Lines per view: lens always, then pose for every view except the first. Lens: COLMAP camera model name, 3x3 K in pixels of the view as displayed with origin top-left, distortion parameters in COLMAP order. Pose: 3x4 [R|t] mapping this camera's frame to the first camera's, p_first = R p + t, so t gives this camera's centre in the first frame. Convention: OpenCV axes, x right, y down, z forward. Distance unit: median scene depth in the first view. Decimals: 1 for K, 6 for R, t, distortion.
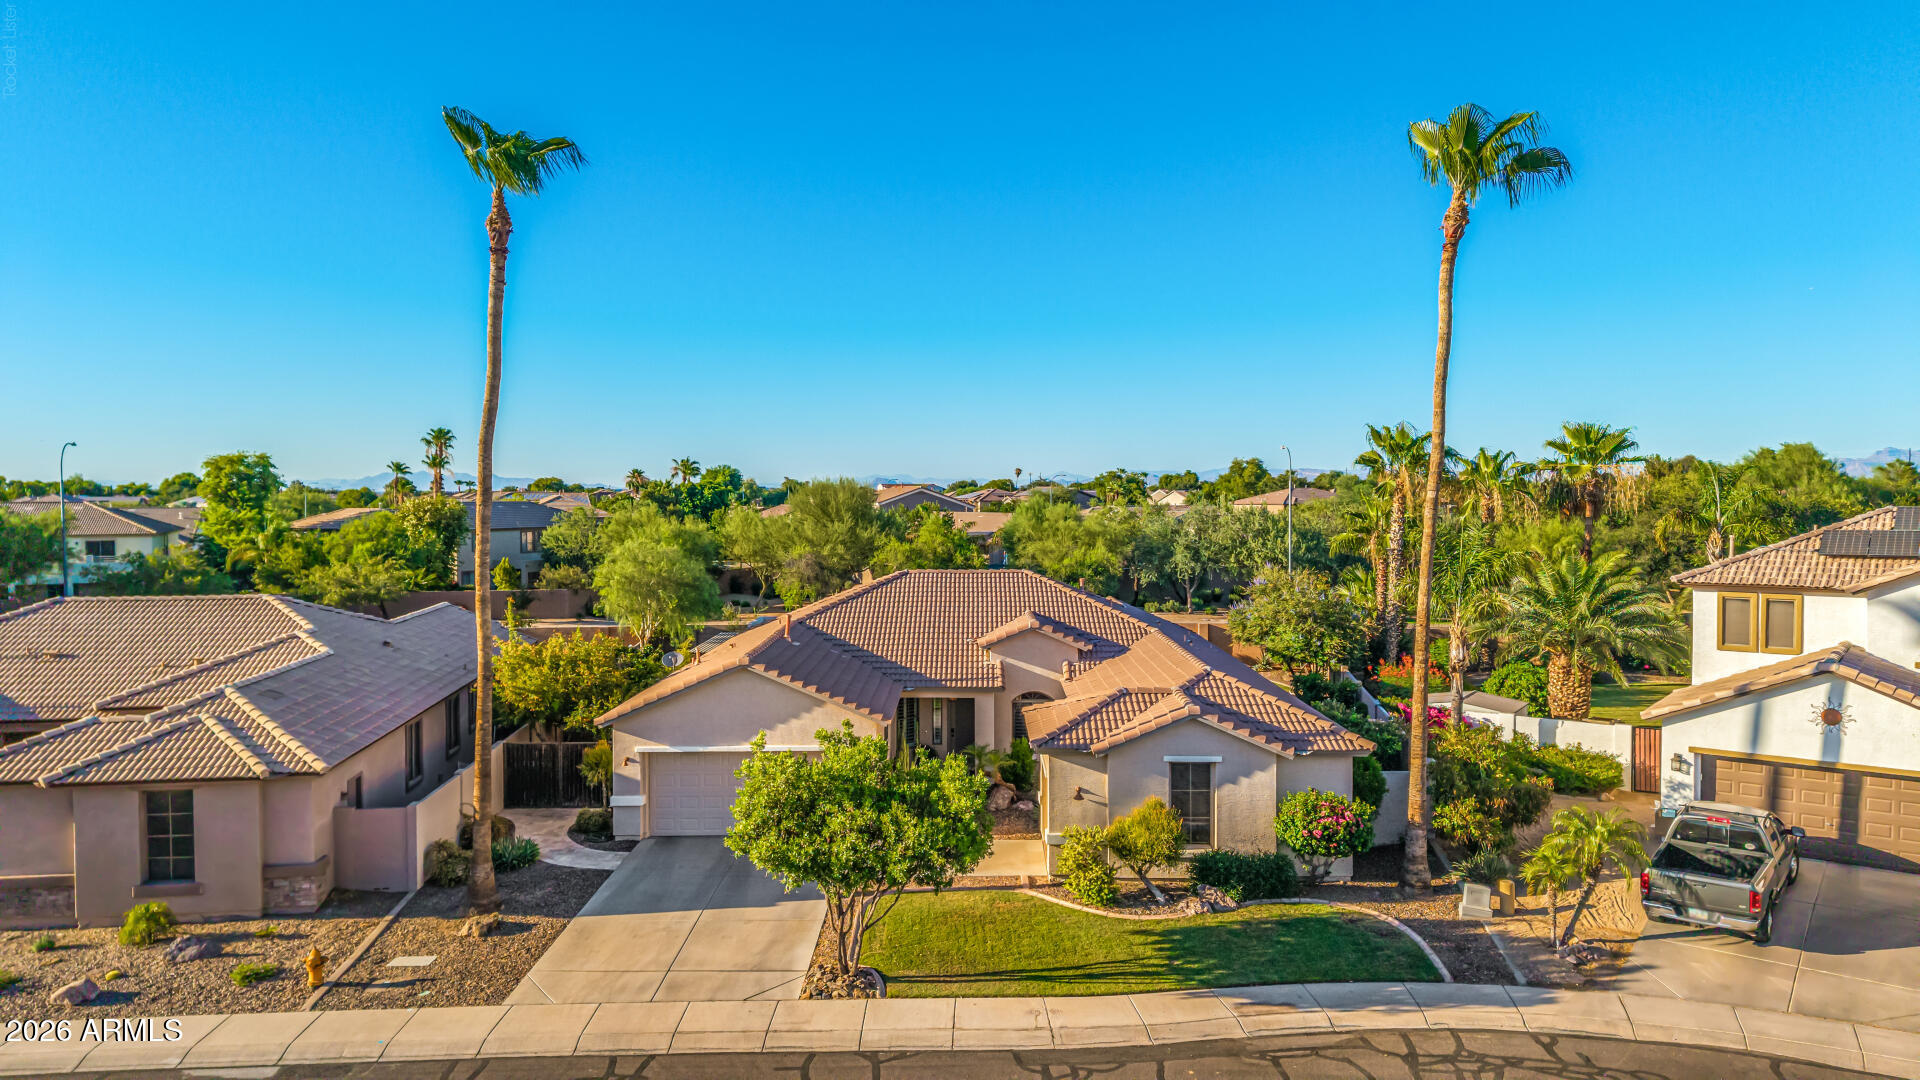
lens RADIAL K [[1277.2, 0, 960.0], [0, 1277.2, 540.0], [0, 0, 1]] dist [0.041879, -0.040086]
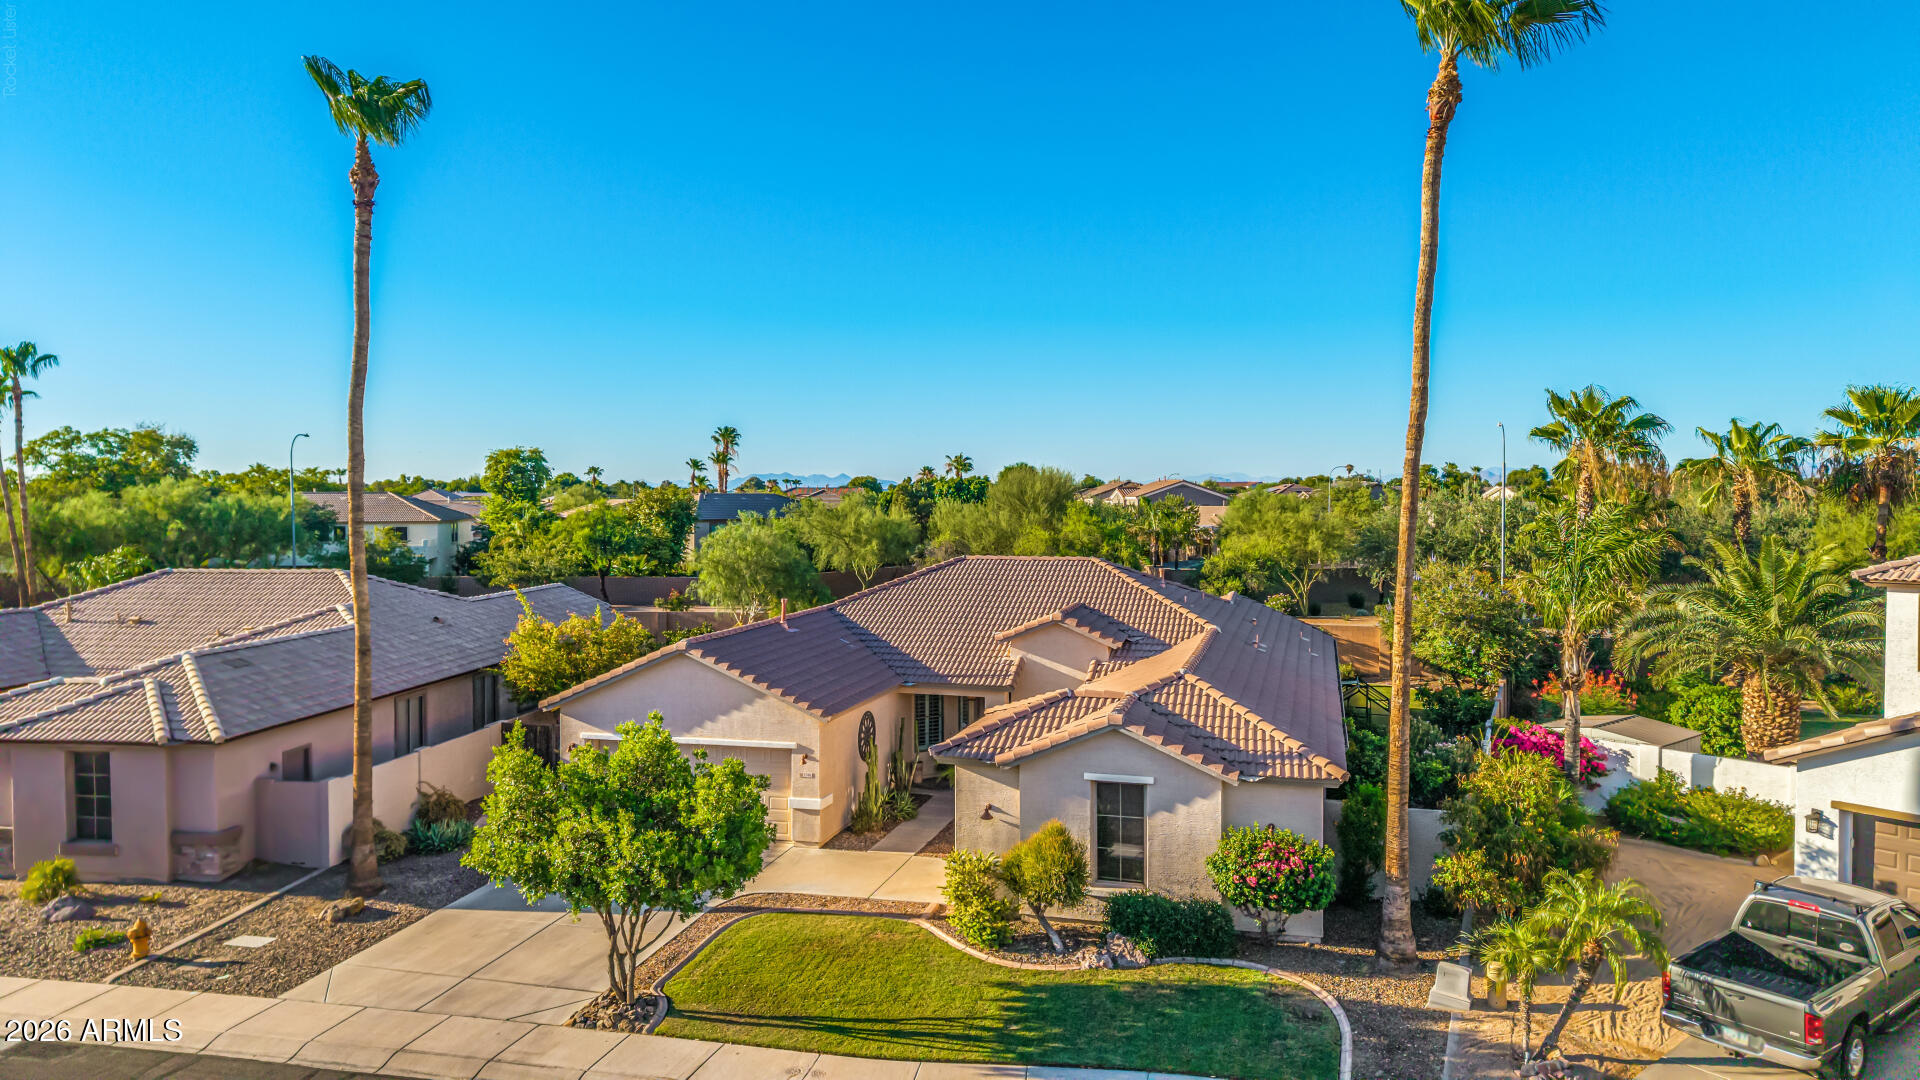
lens RADIAL K [[1277.2, 0, 960.0], [0, 1277.2, 540.0], [0, 0, 1]] dist [0.041879, -0.040086]
pose [[0.966615, 0.009840, -0.256044, 0.307554], [-0.009770, 0.999951, 0.001545, 0.017791], [0.256047, 0.001008, 0.966664, 0.184783]]
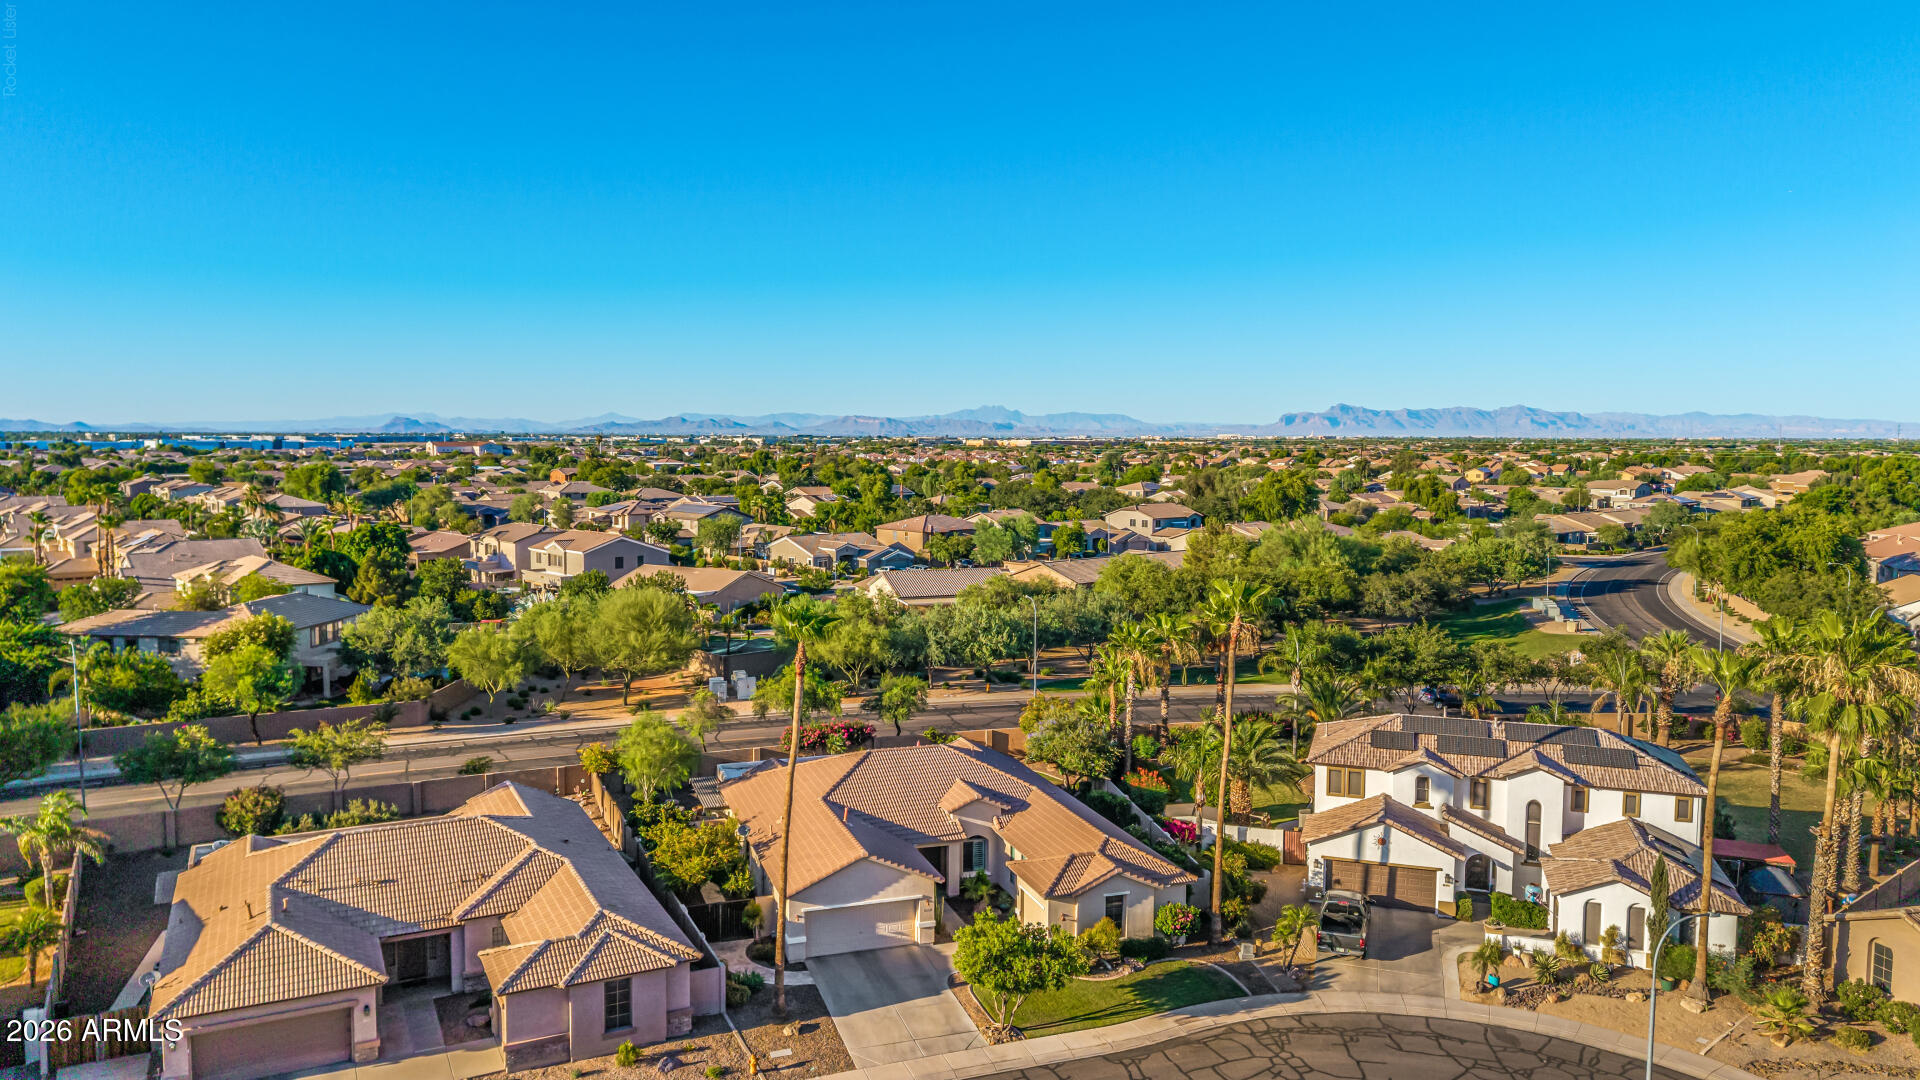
lens RADIAL K [[1298.8, 0, 960.0], [0, 1298.8, 540.0], [0, 0, 1]] dist [0.065595, -0.085659]
pose [[0.942688, -0.017559, 0.333213, -0.752065], [0.003606, 0.999092, 0.042448, -0.489273], [-0.333656, -0.038814, 0.941896, -0.852674]]
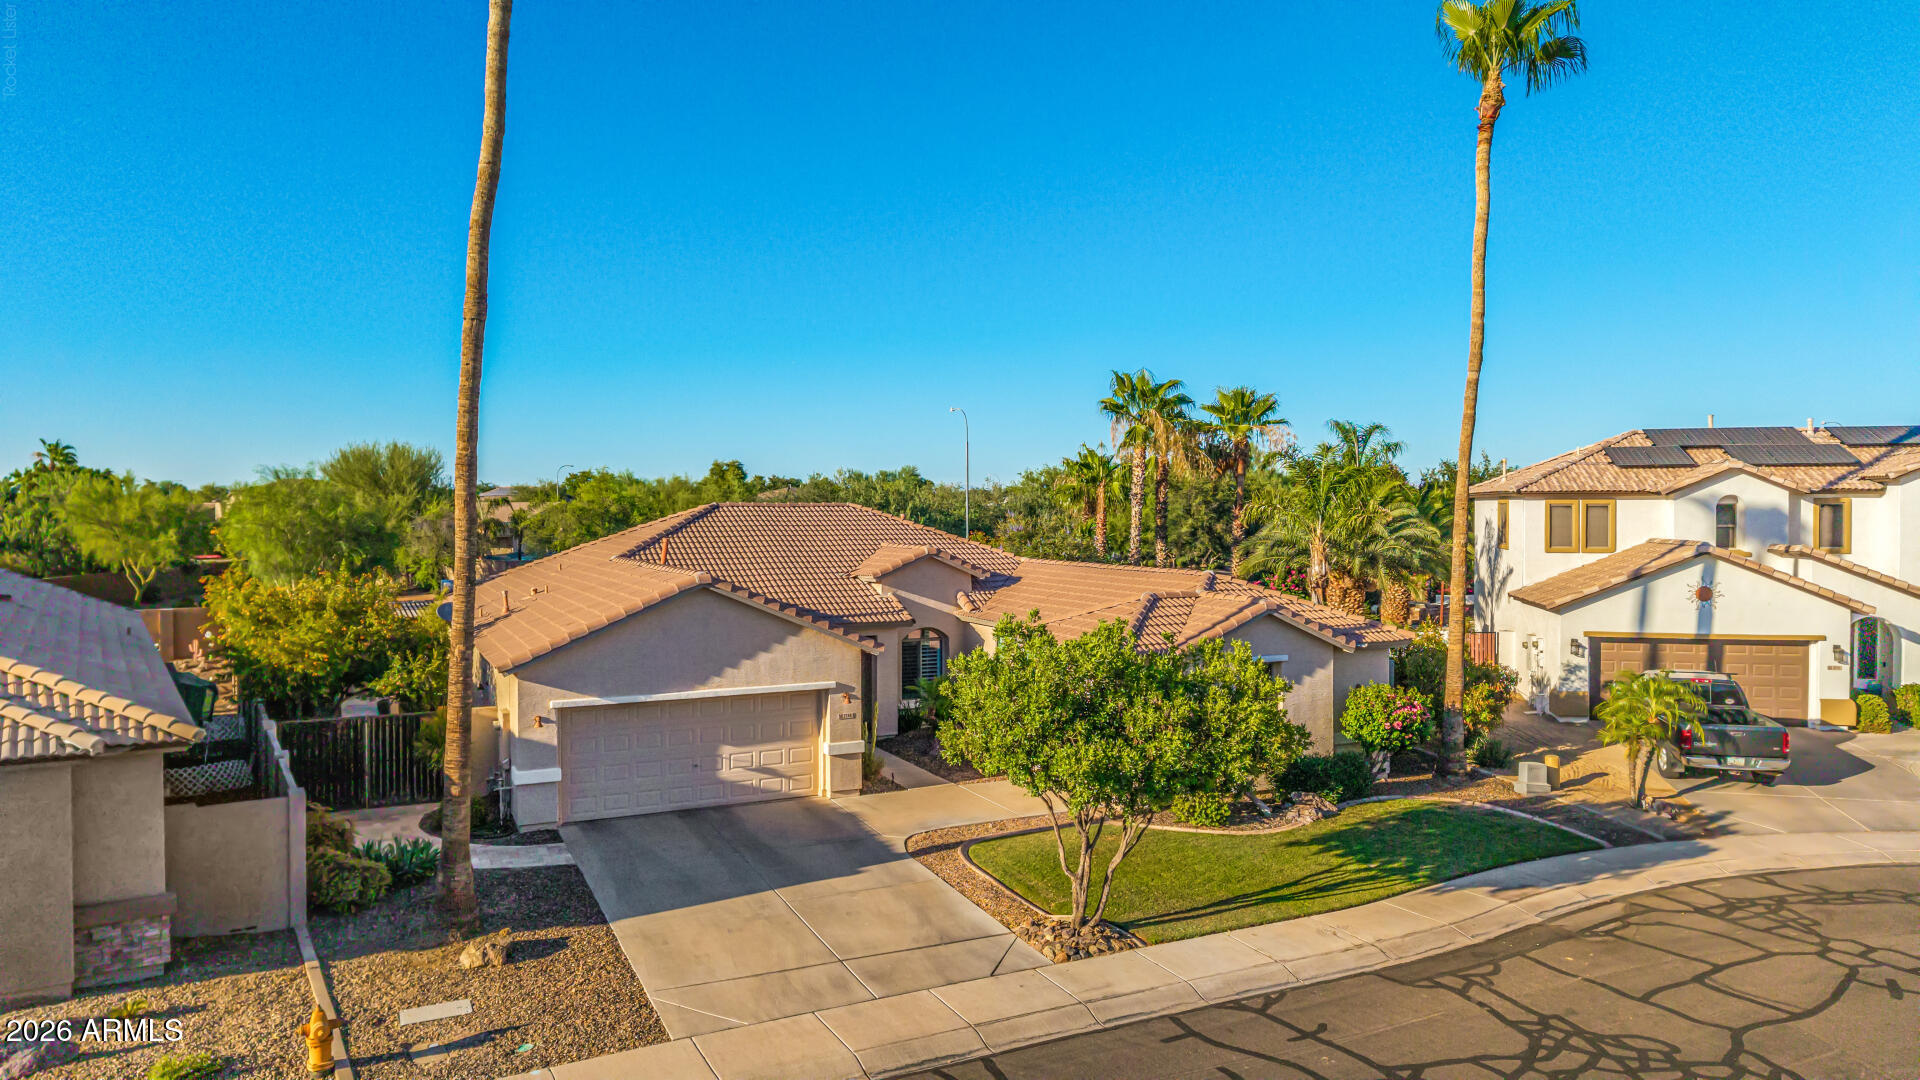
lens RADIAL K [[1277.2, 0, 960.0], [0, 1277.2, 540.0], [0, 0, 1]] dist [0.041879, -0.040086]
pose [[0.898258, -0.009915, 0.439356, -0.432770], [0.016292, 0.999810, -0.010745, 0.097124], [-0.439166, 0.016809, 0.898249, 0.287551]]
